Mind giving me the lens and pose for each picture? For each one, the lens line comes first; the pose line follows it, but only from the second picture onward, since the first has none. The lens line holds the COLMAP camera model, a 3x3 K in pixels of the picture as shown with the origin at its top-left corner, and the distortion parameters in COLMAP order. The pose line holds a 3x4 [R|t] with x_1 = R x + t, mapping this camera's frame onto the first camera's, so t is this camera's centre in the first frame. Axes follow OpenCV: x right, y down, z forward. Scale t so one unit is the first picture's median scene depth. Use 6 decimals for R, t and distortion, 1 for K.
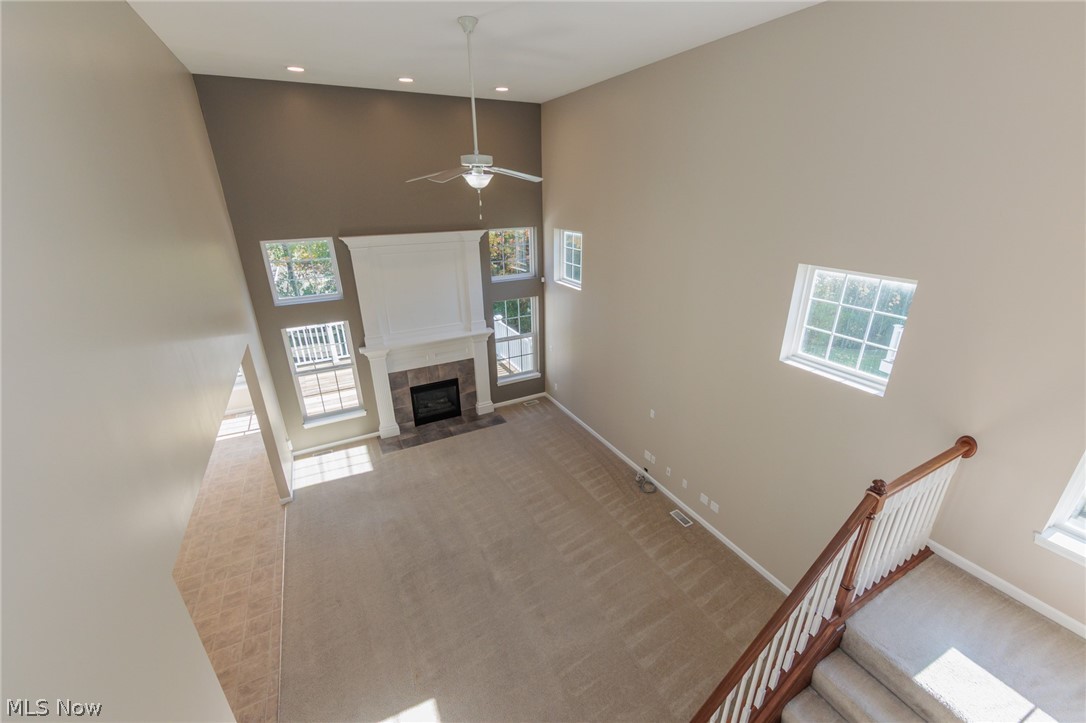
lens RADIAL K [[430.6, 0, 556.0], [0, 430.6, 366.1], [0, 0, 1]] dist [-0.009723, 0.000684]
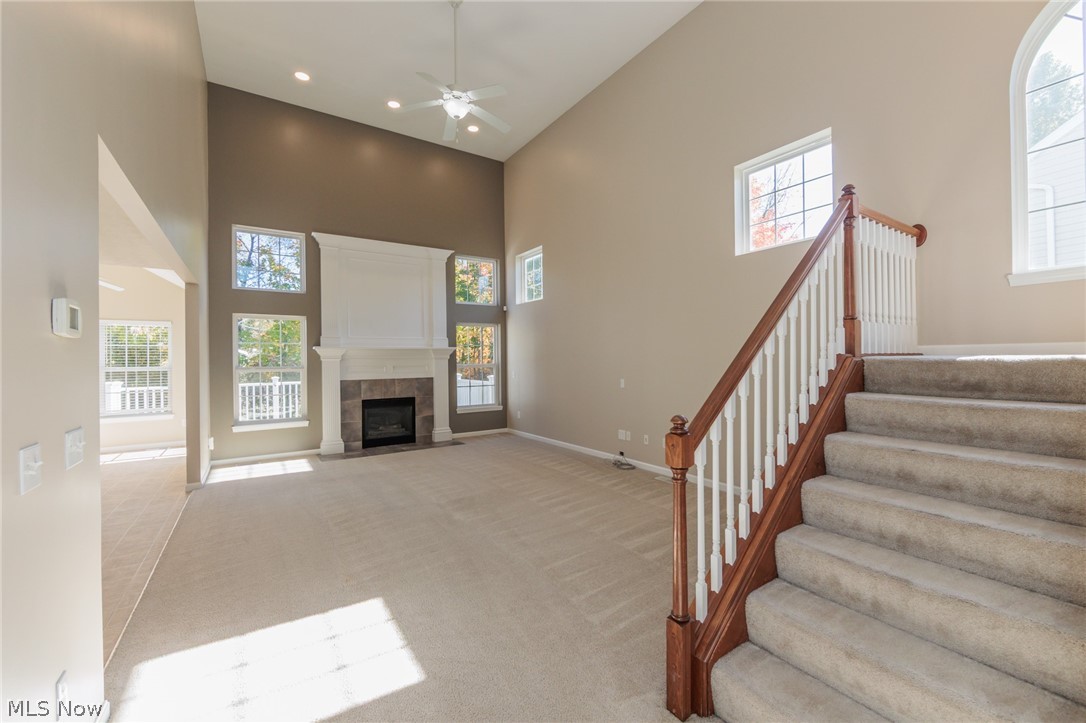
lens RADIAL K [[430.6, 0, 550.0], [0, 430.6, 361.6], [0, 0, 1]] dist [-0.009723, 0.000684]
pose [[0.995504, -0.008563, 0.094328, -0.026096], [0.042740, 0.929360, -0.366693, 0.363287], [-0.084524, 0.369076, 0.925548, 0.087700]]
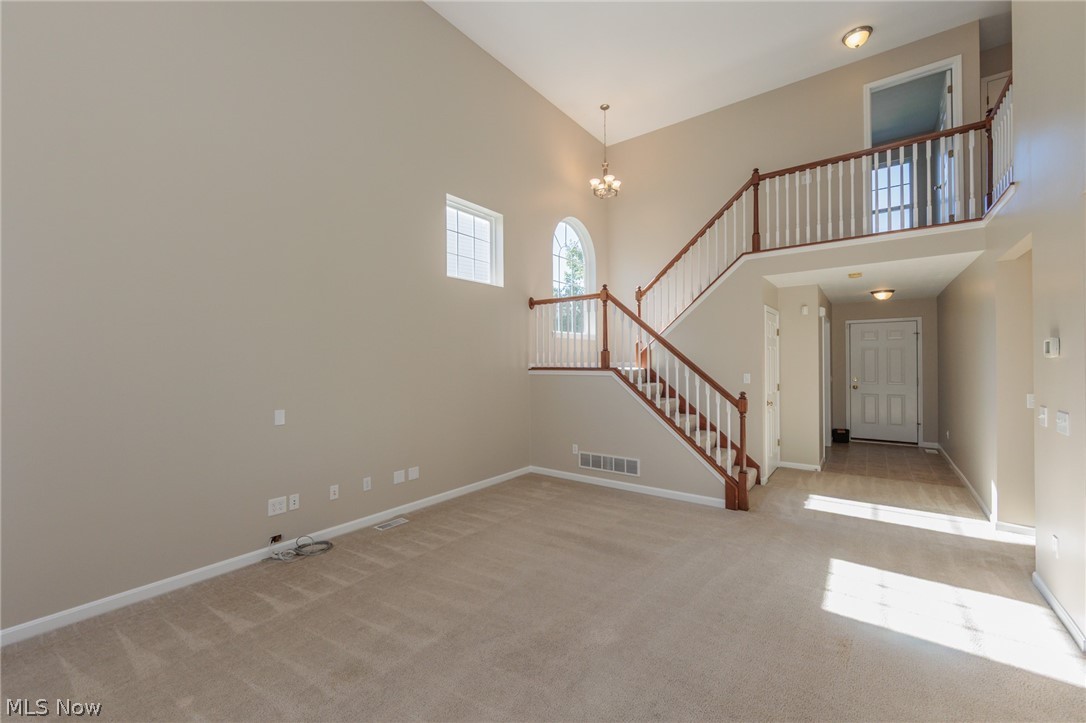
lens RADIAL K [[430.6, 0, 545.5], [0, 430.6, 358.0], [0, 0, 1]] dist [-0.009723, 0.000684]
pose [[-0.393255, 0.013124, 0.919336, -0.387059], [0.356106, 0.924029, 0.139137, 0.073782], [-0.847667, 0.382097, -0.368052, 0.774168]]
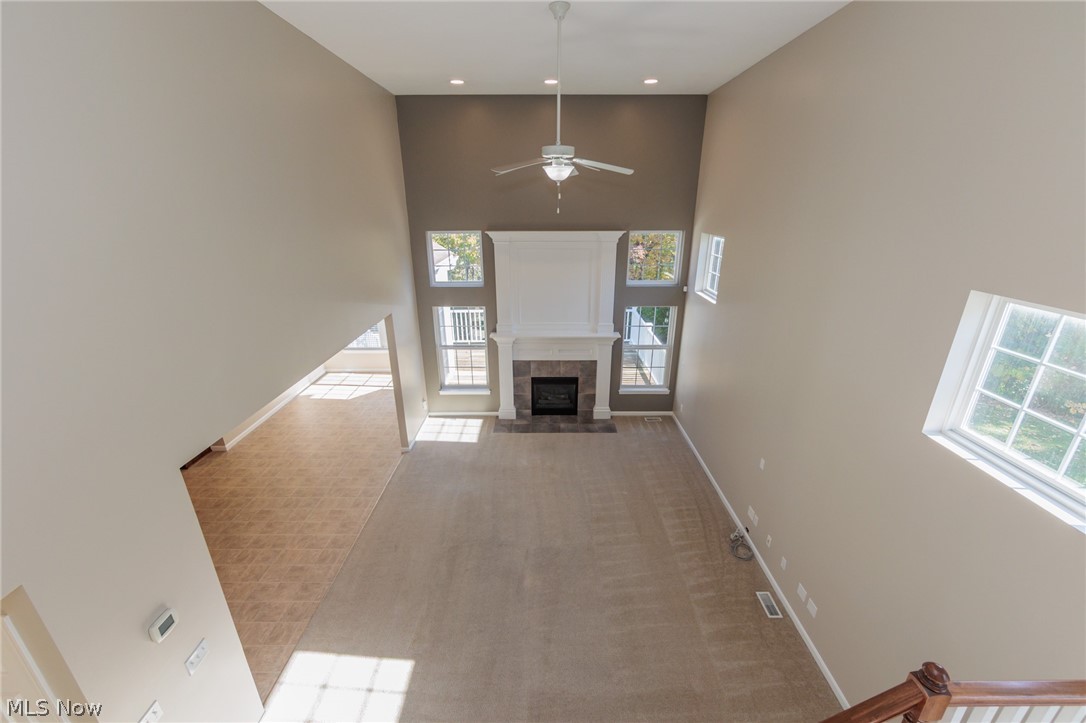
lens RADIAL K [[430.6, 0, 549.9], [0, 430.6, 362.4], [0, 0, 1]] dist [-0.009723, 0.000684]
pose [[0.880871, 0.173224, -0.440522, 0.171384], [-0.183867, 0.982772, 0.018787, -0.015288], [0.436187, 0.064448, 0.897545, 0.085679]]
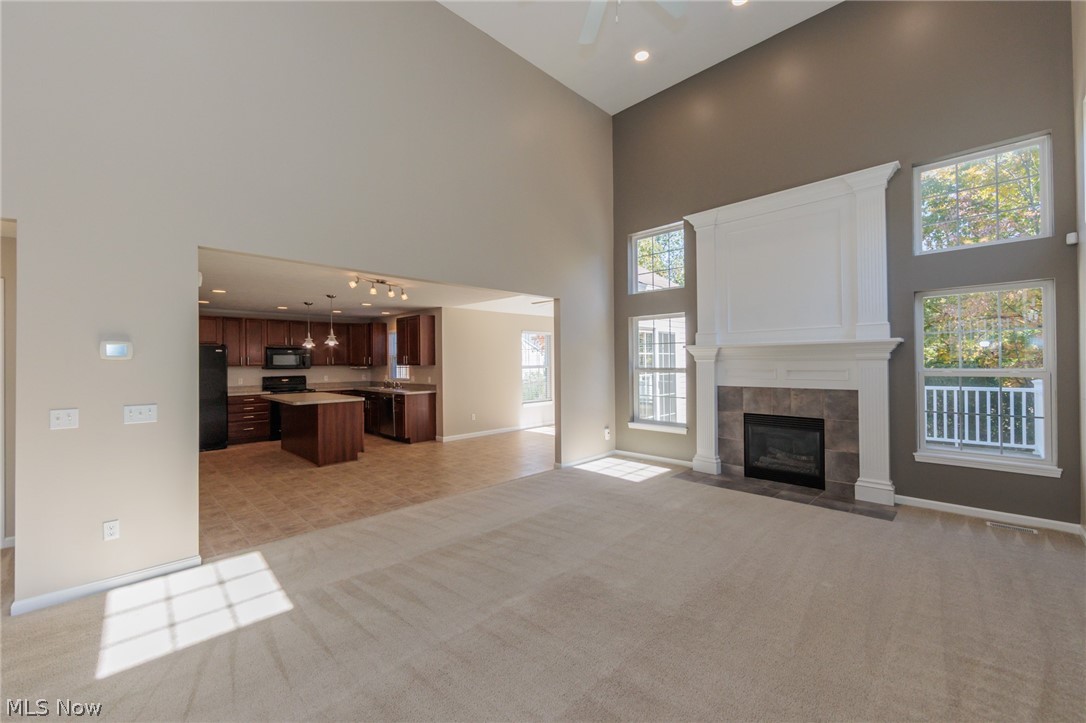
lens RADIAL K [[430.6, 0, 548.9], [0, 430.6, 364.5], [0, 0, 1]] dist [-0.009723, 0.000684]
pose [[0.289016, 0.000570, -0.957324, 0.271864], [-0.354237, 0.929084, -0.106391, 0.181551], [0.889374, 0.369869, 0.268722, 0.544985]]
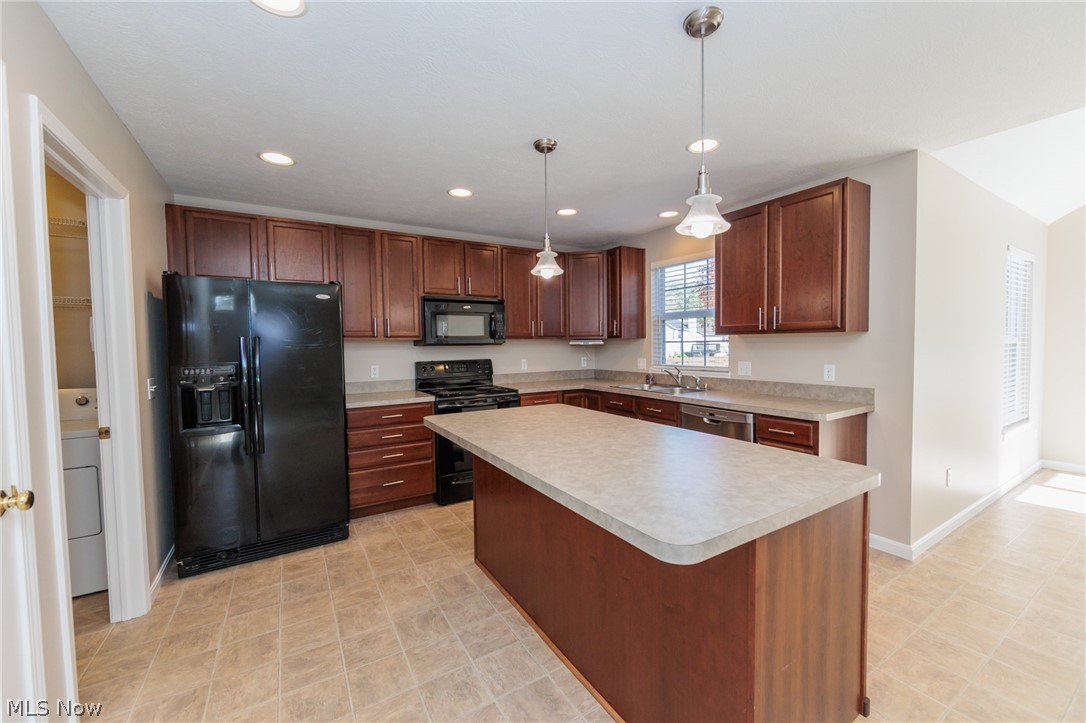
lens RADIAL K [[430.6, 0, 538.5], [0, 430.6, 358.6], [0, 0, 1]] dist [-0.009723, 0.000684]
pose [[0.020819, 0.026115, -0.999442, -0.549280], [-0.363437, 0.931468, 0.016768, 0.298747], [0.931386, 0.362885, 0.028884, 0.296496]]
